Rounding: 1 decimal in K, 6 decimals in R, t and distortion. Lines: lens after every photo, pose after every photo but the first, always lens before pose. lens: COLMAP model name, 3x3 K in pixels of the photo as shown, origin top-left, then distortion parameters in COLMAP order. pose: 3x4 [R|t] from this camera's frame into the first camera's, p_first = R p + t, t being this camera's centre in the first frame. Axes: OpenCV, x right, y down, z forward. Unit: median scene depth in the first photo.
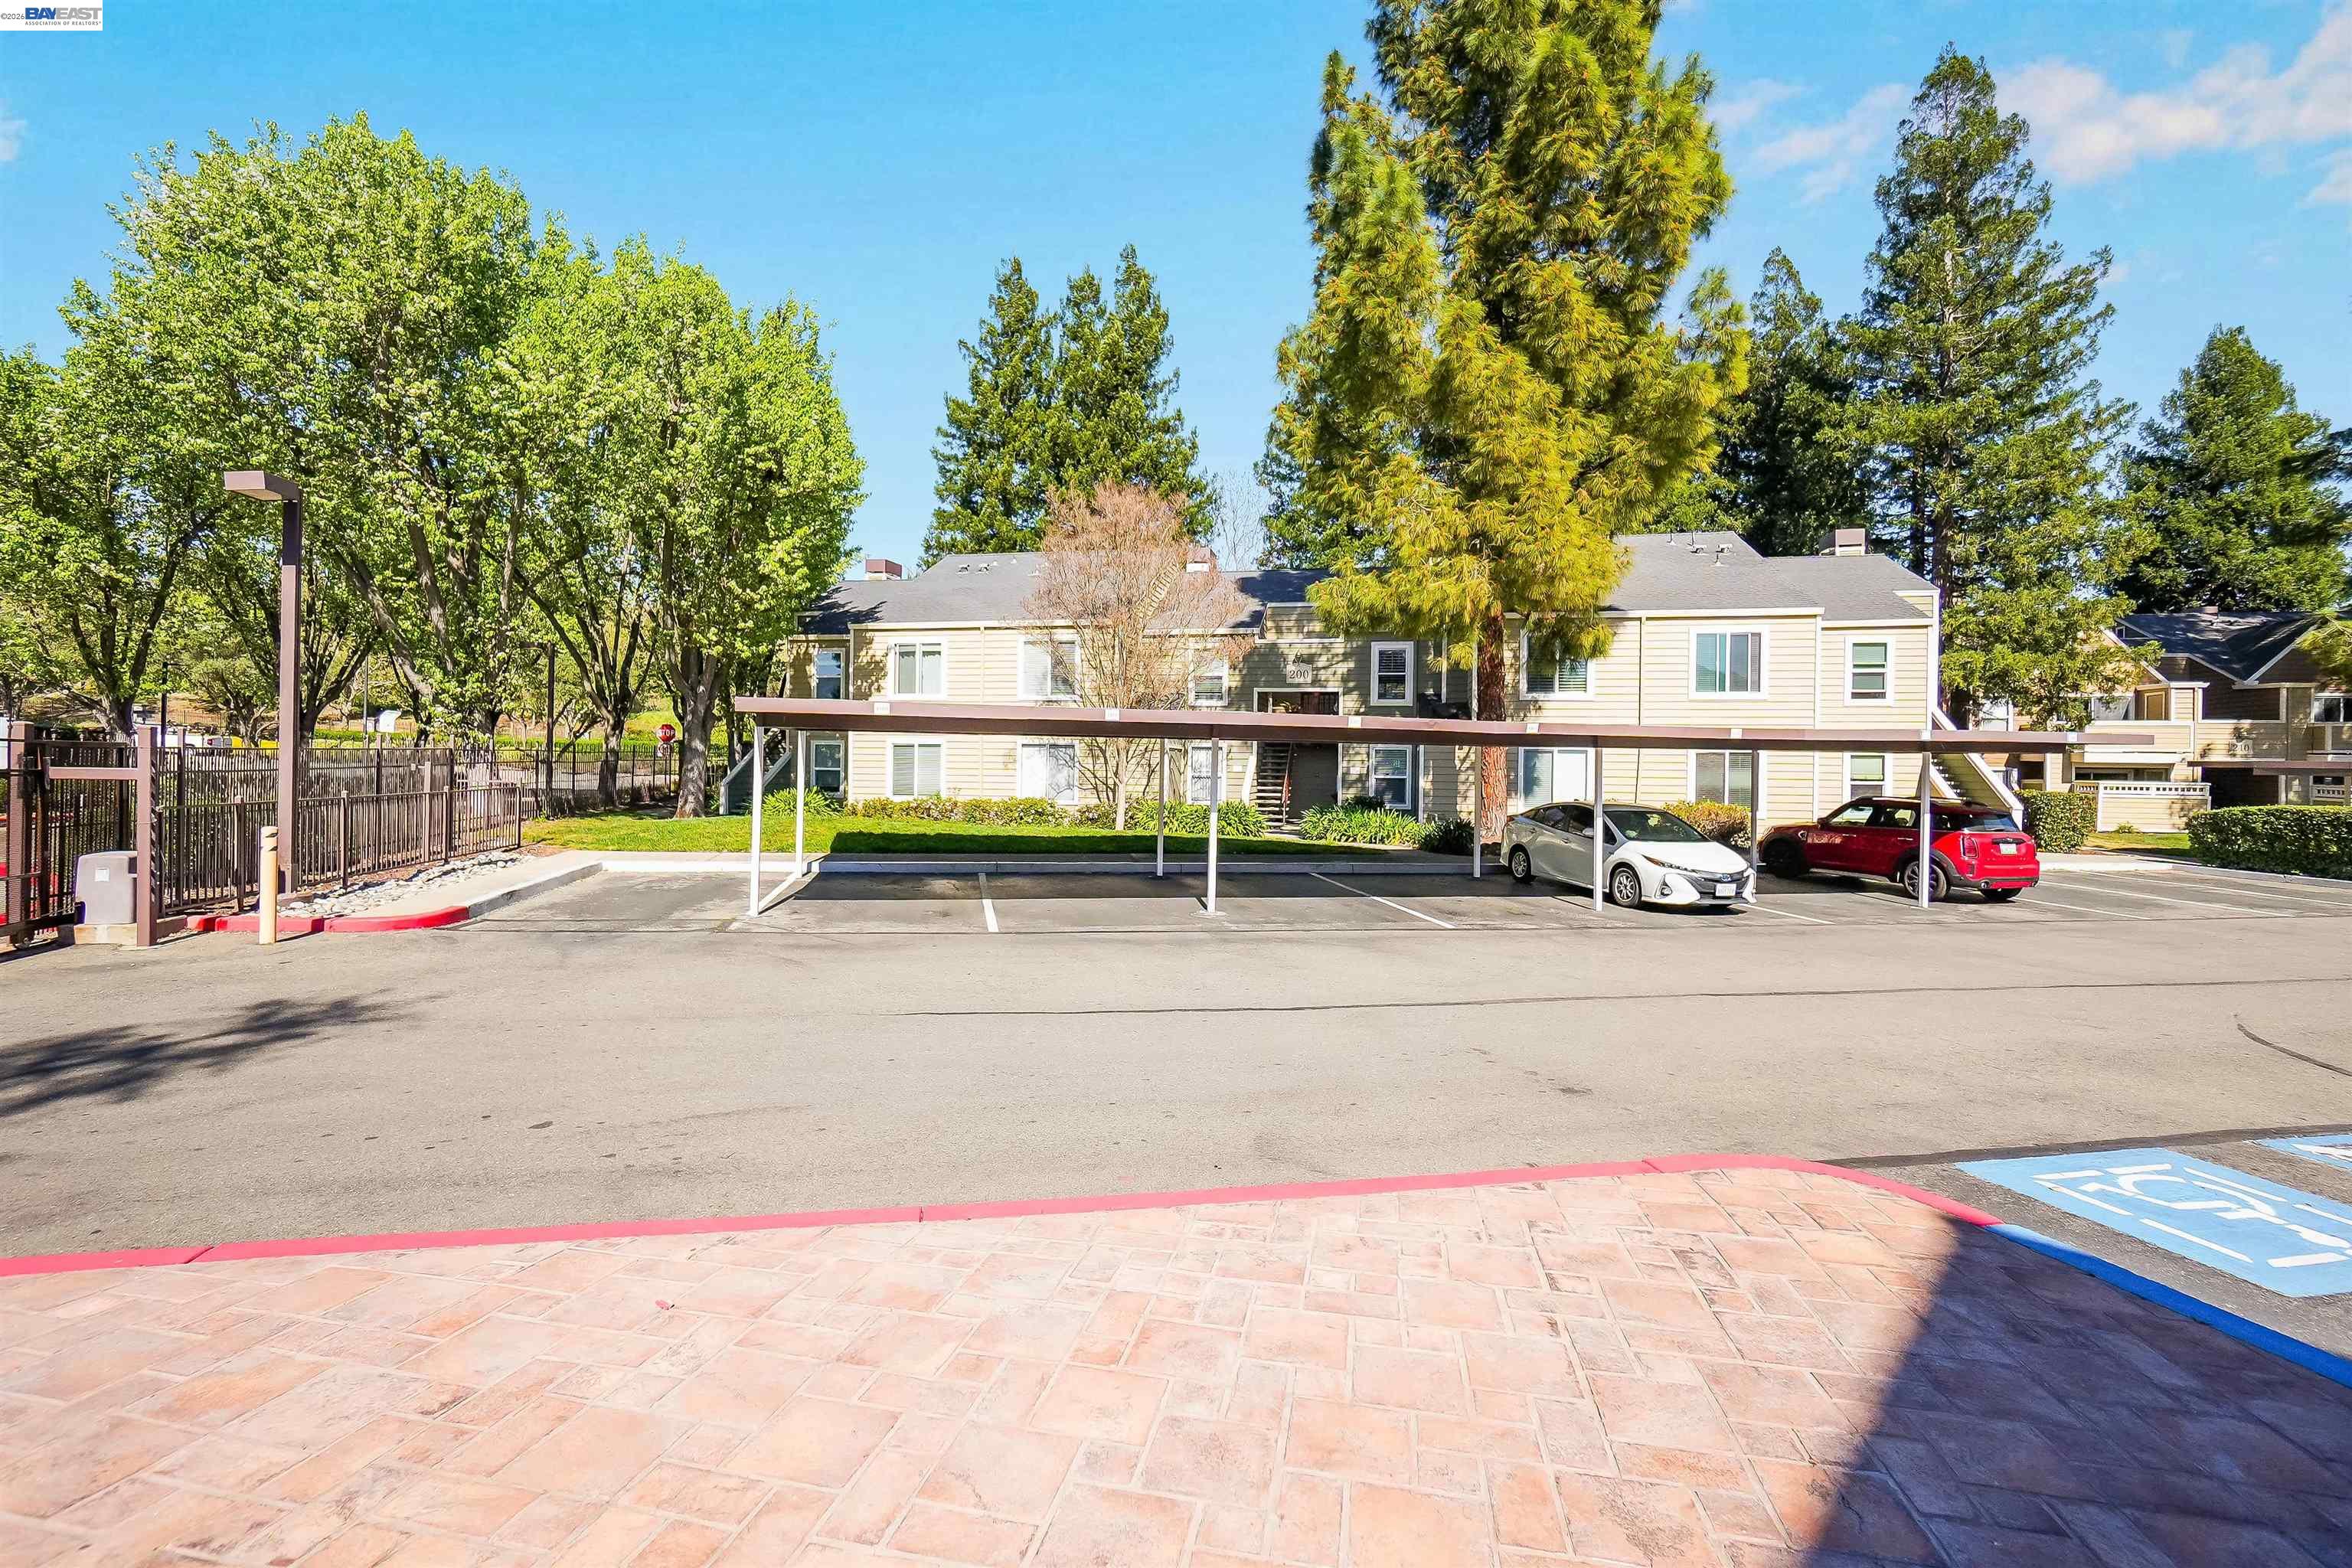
lens RADIAL K [[1022.2, 0, 1208.5], [0, 1022.2, 780.8], [0, 0, 1]] dist [0.006945, -0.000094]
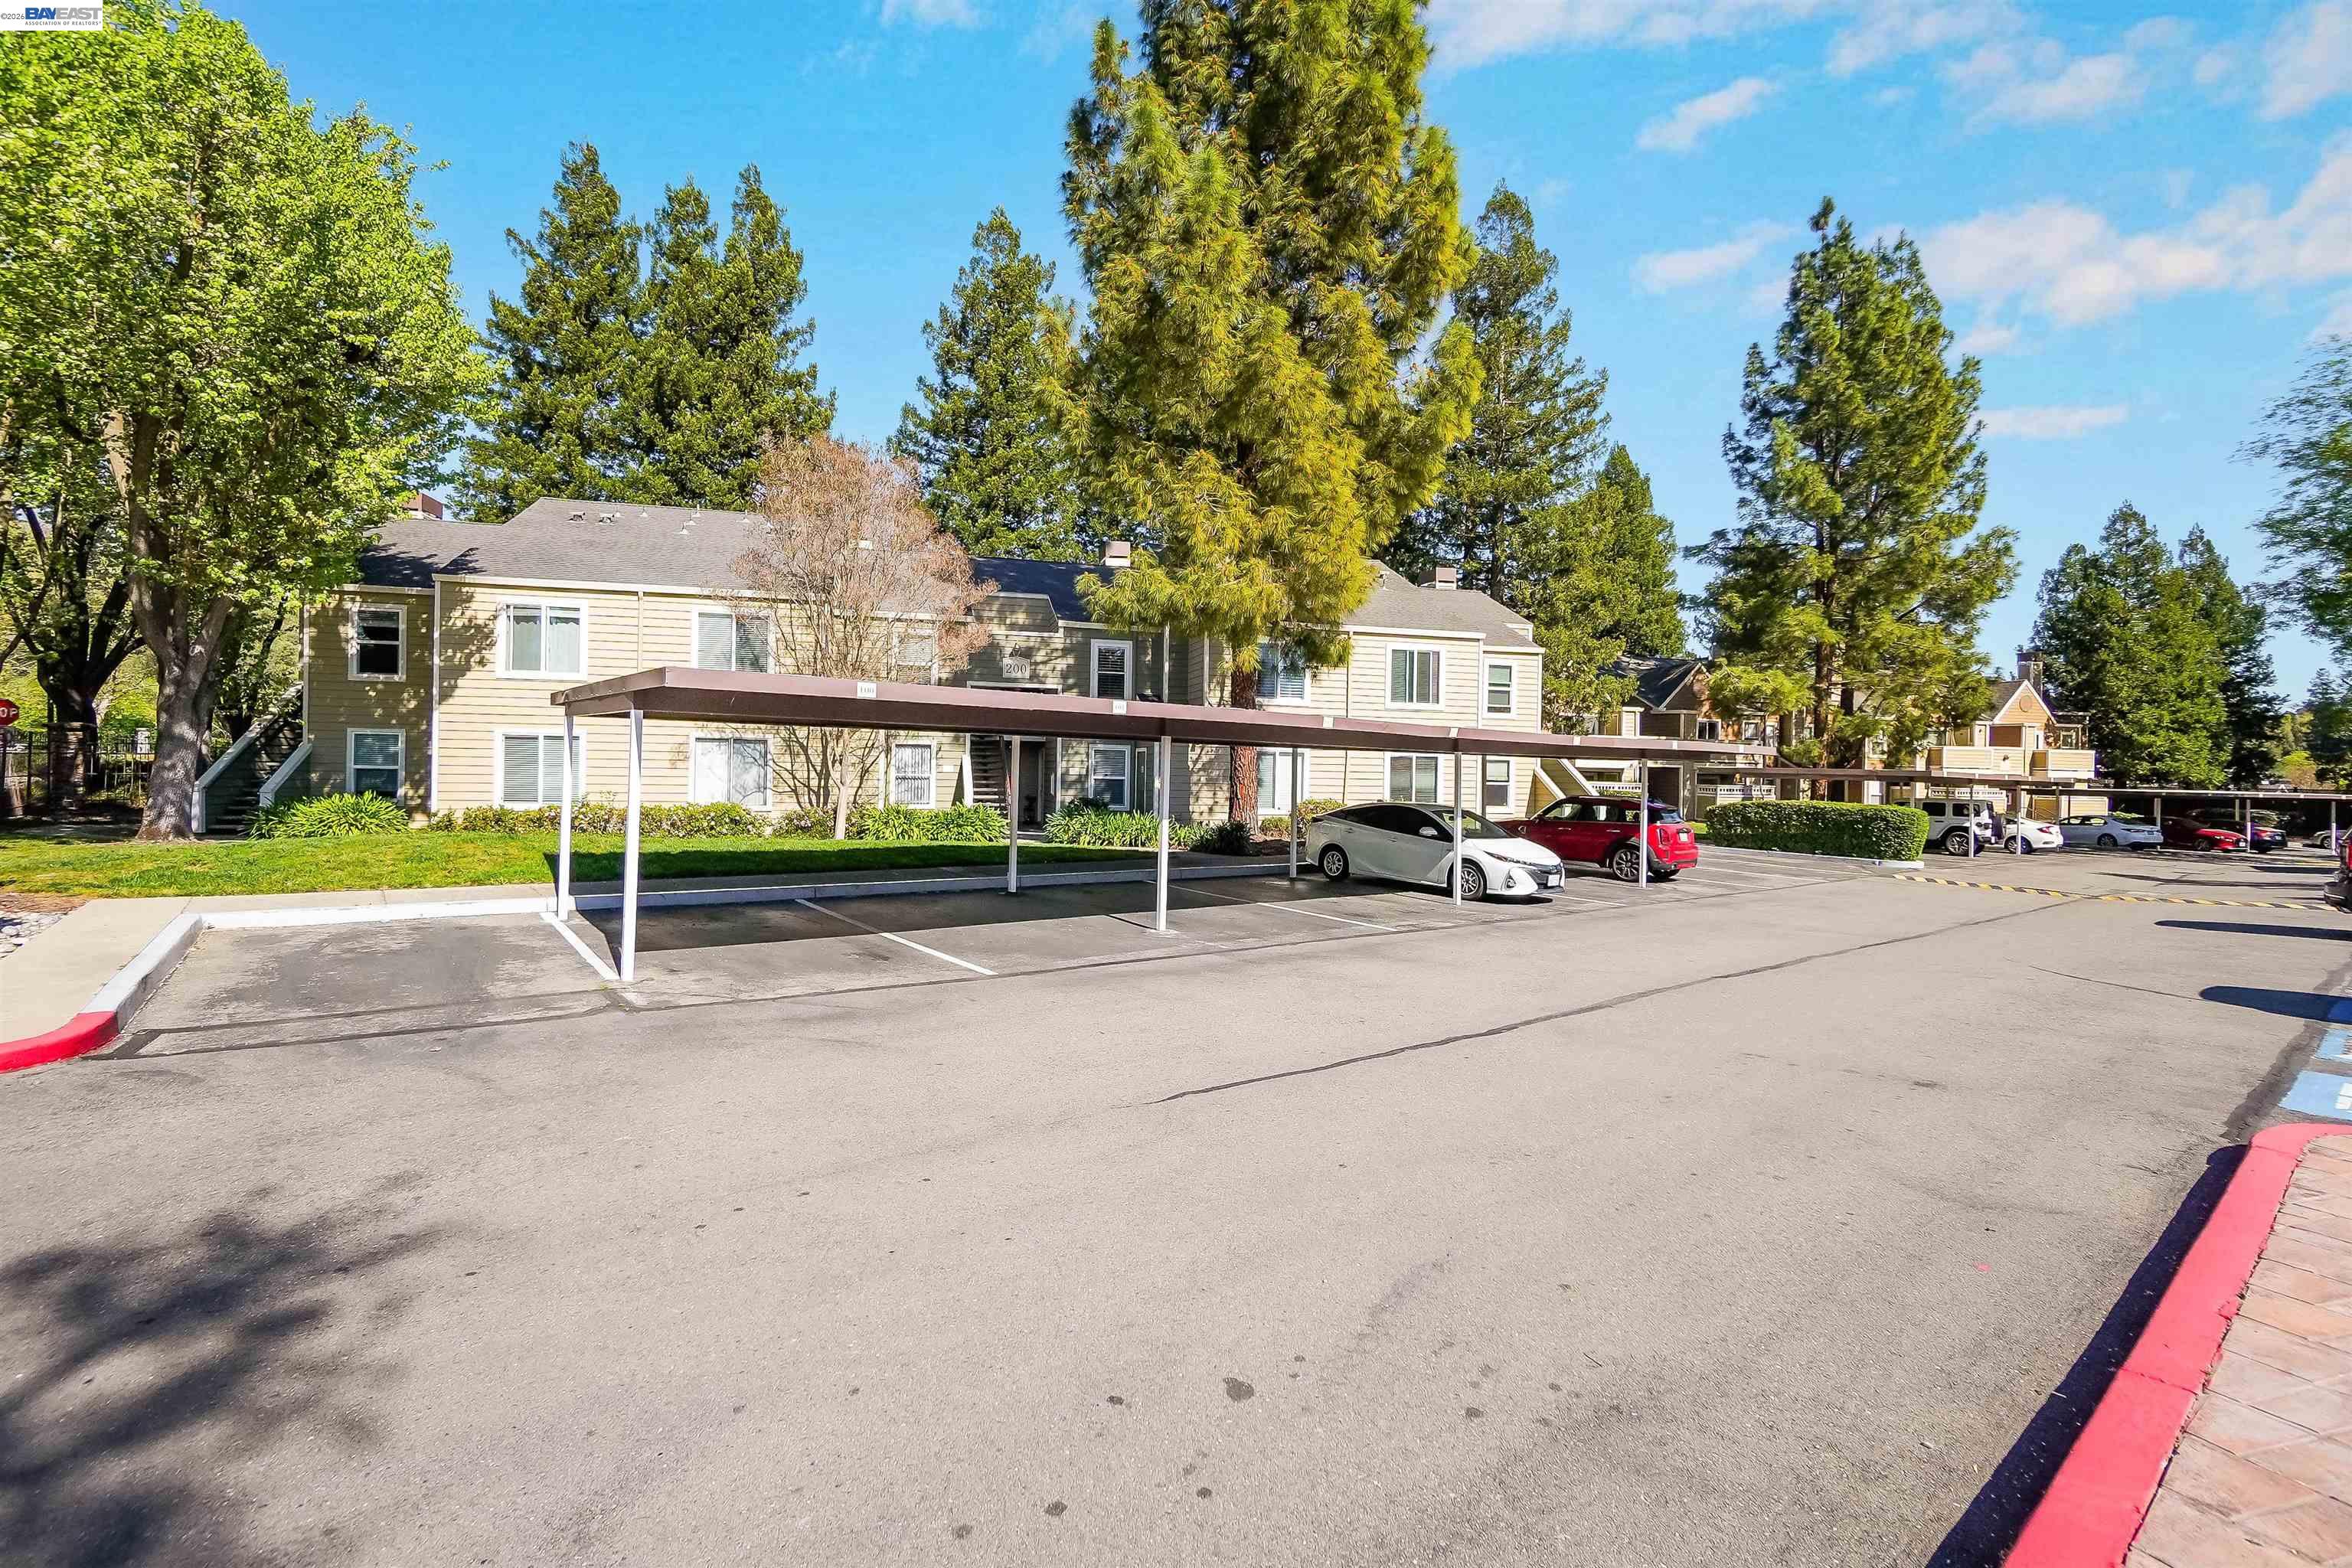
lens RADIAL K [[1008.5, 0, 1176.0], [0, 1008.5, 784.0], [0, 0, 1]] dist [0.000603, 0.001209]
pose [[0.900517, -0.002853, 0.434811, -0.209207], [0.000989, 0.999989, 0.004514, -0.002382], [-0.434819, -0.003635, 0.900510, 0.113052]]
